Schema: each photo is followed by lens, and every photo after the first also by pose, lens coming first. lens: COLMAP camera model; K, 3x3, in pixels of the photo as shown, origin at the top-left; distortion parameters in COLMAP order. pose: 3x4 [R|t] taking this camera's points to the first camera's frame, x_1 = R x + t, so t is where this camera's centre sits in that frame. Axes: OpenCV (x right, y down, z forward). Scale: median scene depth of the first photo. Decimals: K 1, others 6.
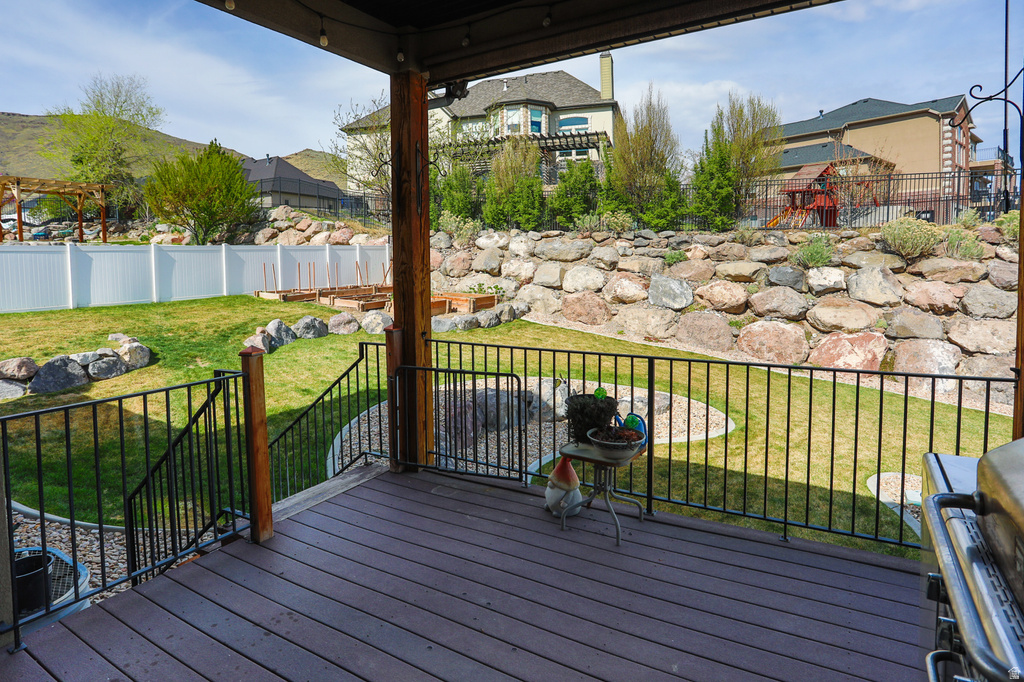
lens RADIAL K [[546.1, 0, 531.5], [0, 546.1, 320.2], [0, 0, 1]] dist [-0.099322, 0.053543]
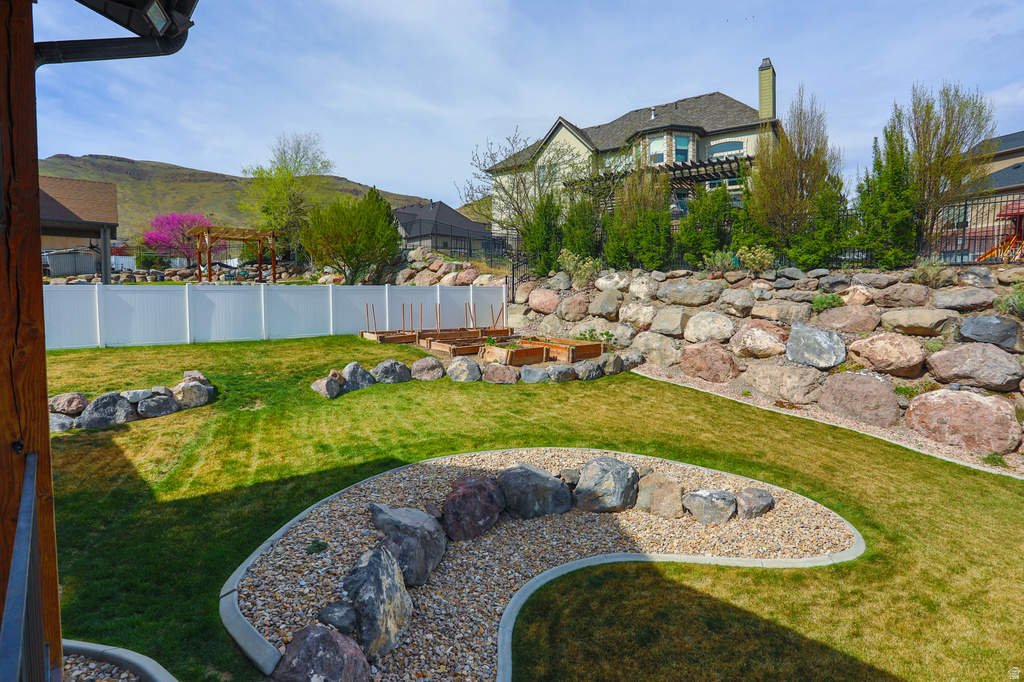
lens RADIAL K [[548.0, 0, 537.4], [0, 548.0, 355.0], [0, 0, 1]] dist [-0.066260, 0.037570]
pose [[0.954341, 0.036720, -0.296454, 0.099762], [-0.040701, 0.999145, -0.007265, -0.015826], [0.295934, 0.018999, 0.955020, 0.122711]]
